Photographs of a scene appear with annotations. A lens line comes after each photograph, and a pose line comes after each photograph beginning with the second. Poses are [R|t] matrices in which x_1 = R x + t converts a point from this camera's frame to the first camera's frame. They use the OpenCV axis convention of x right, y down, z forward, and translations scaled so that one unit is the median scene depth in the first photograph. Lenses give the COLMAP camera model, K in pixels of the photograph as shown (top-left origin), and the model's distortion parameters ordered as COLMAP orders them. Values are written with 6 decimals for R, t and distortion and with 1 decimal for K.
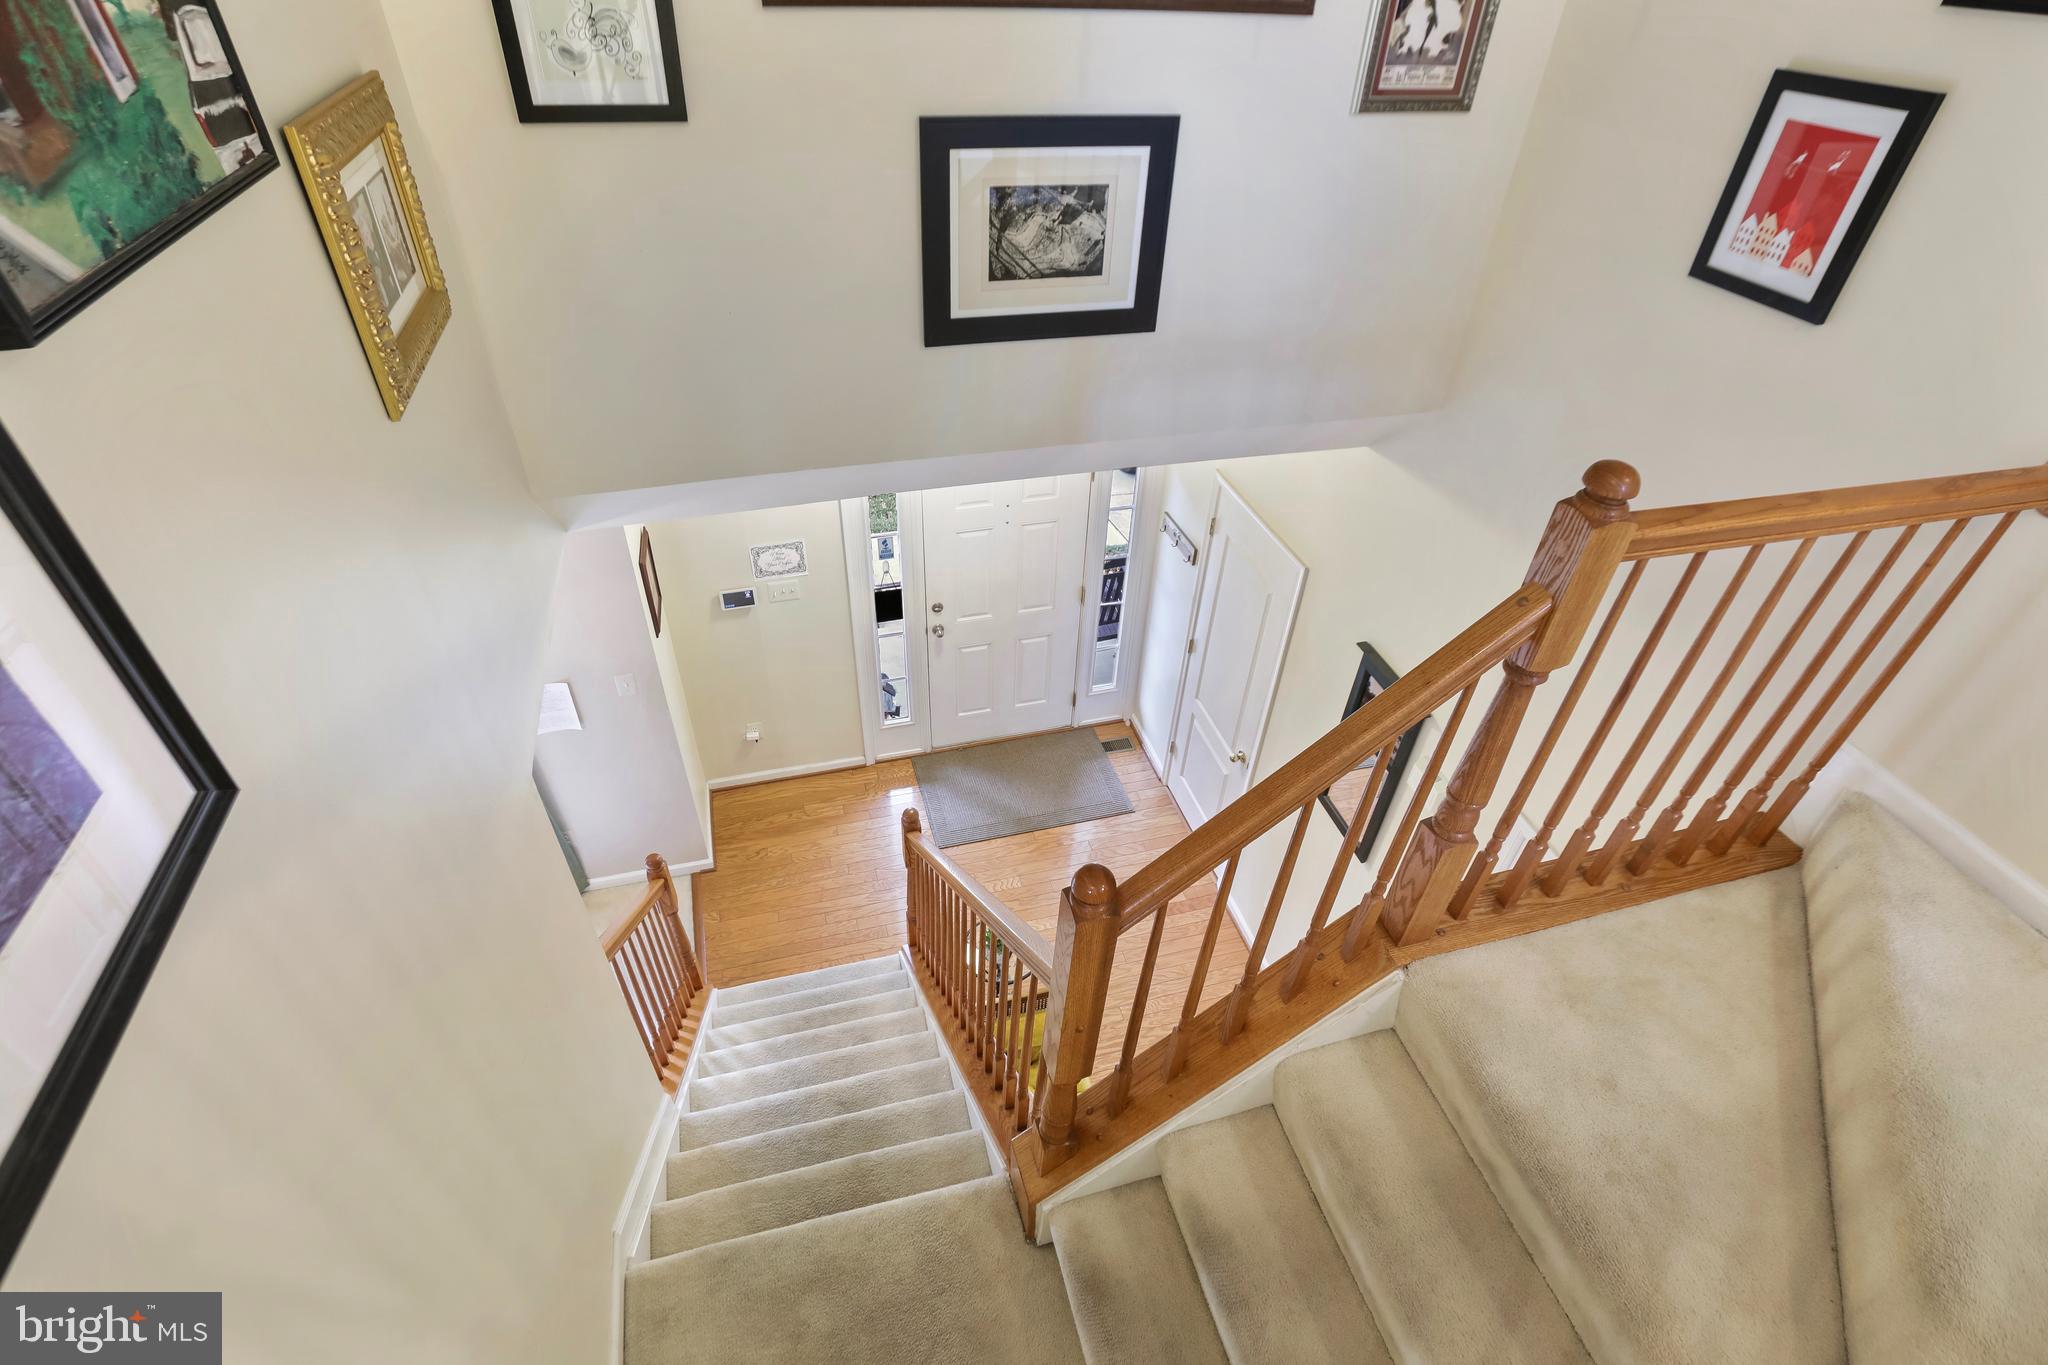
lens RADIAL K [[948.7, 0, 1012.6], [0, 948.7, 660.4], [0, 0, 1]] dist [-0.054556, 0.013667]
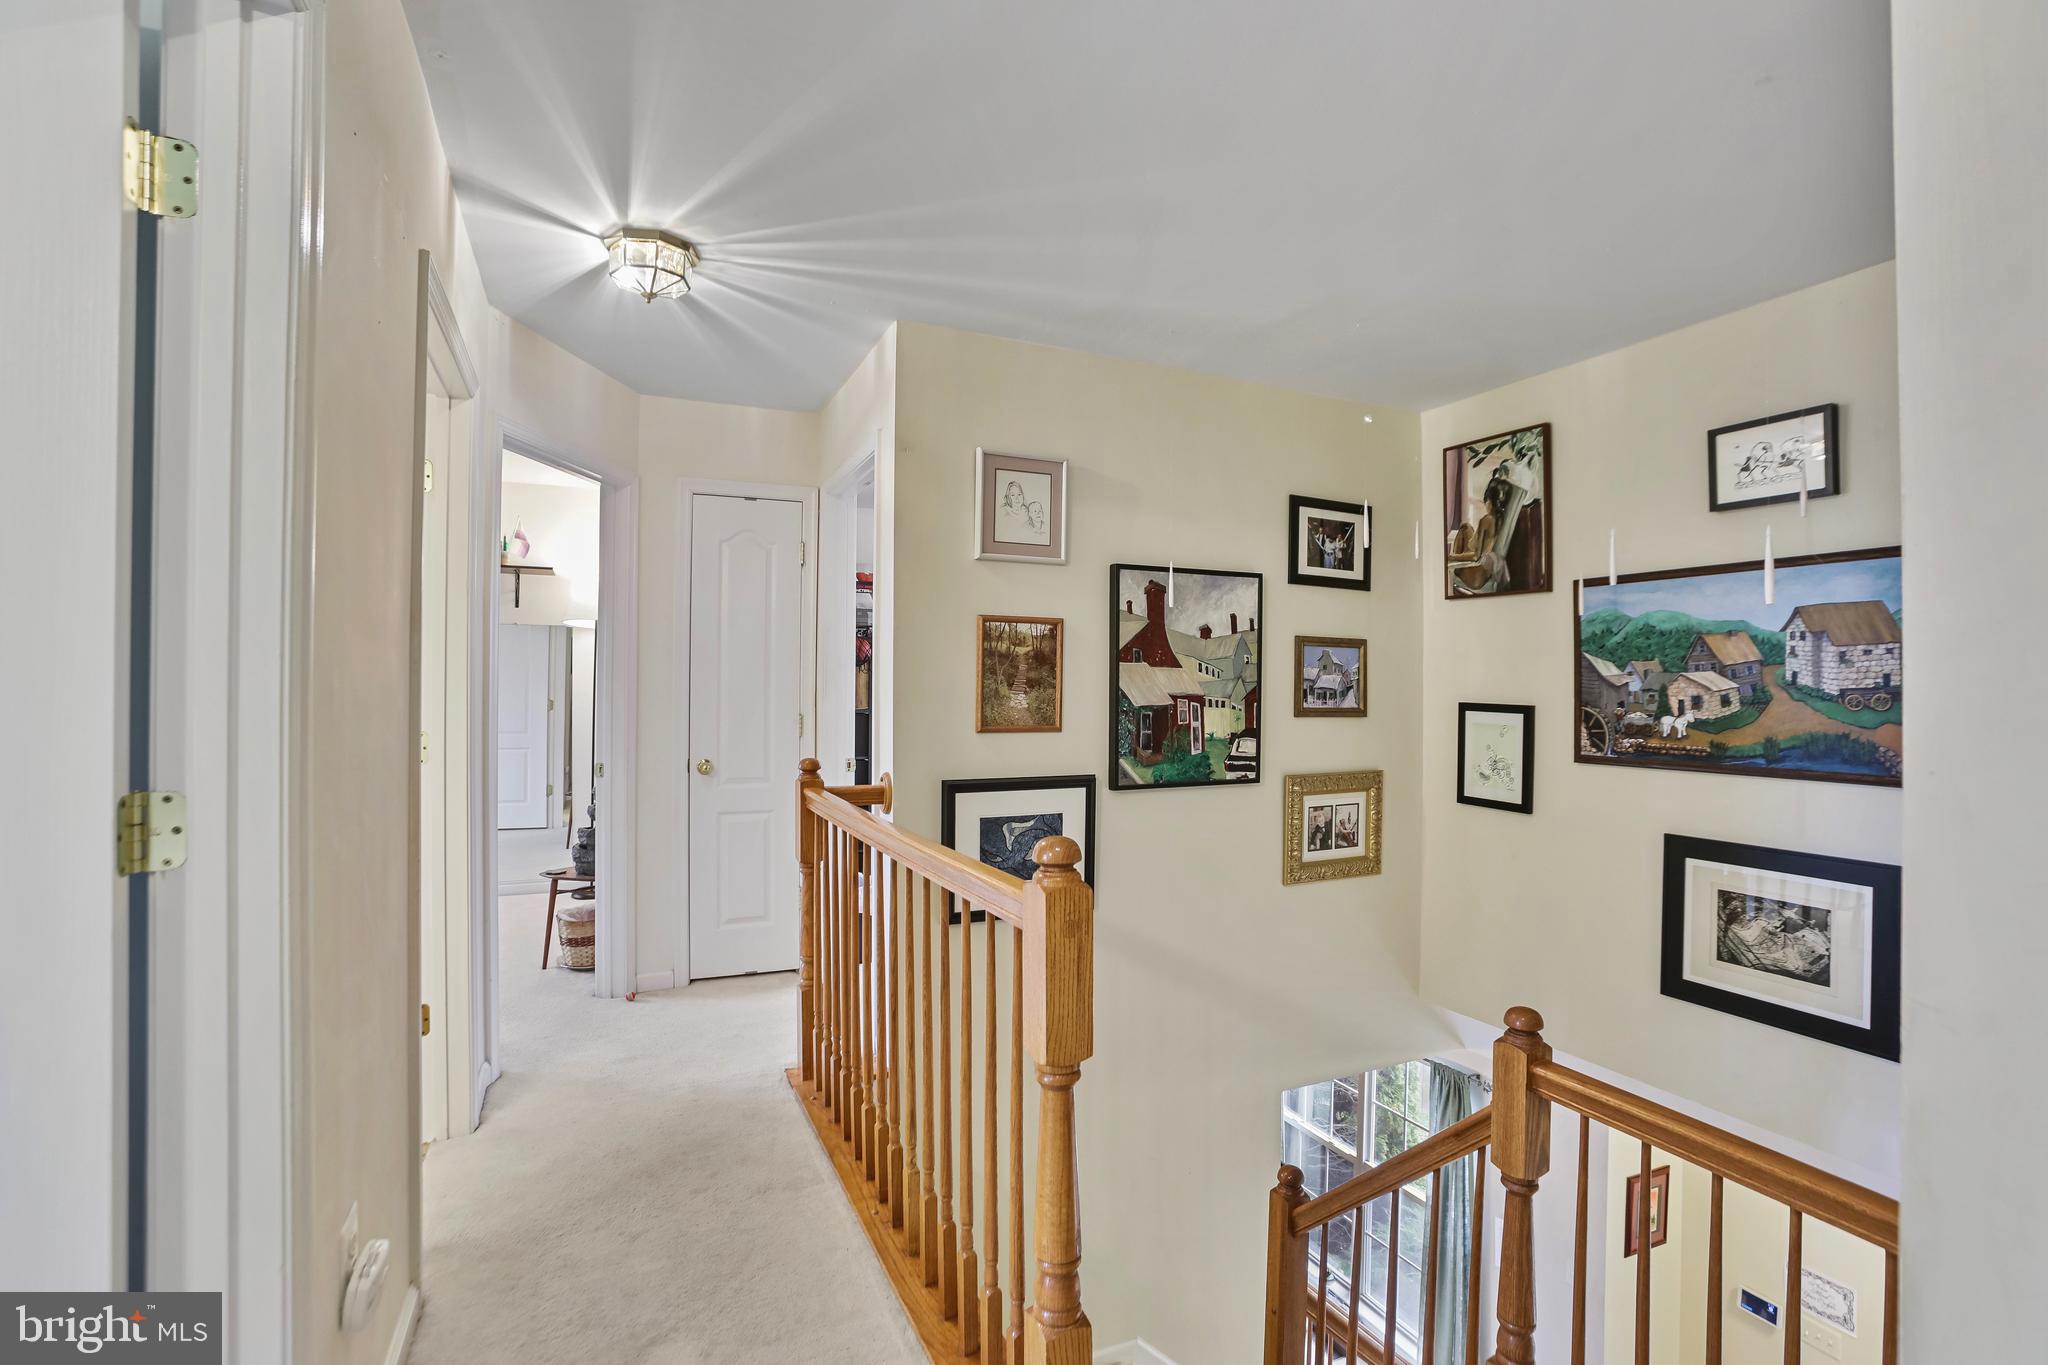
lens RADIAL K [[948.7, 0, 1019.6], [0, 948.7, 682.1], [0, 0, 1]] dist [-0.054556, 0.013667]
pose [[0.159012, -0.035723, -0.986630, 1.043237], [-0.624190, 0.770632, -0.128501, 0.046610], [0.764919, 0.636278, 0.100242, -0.063760]]
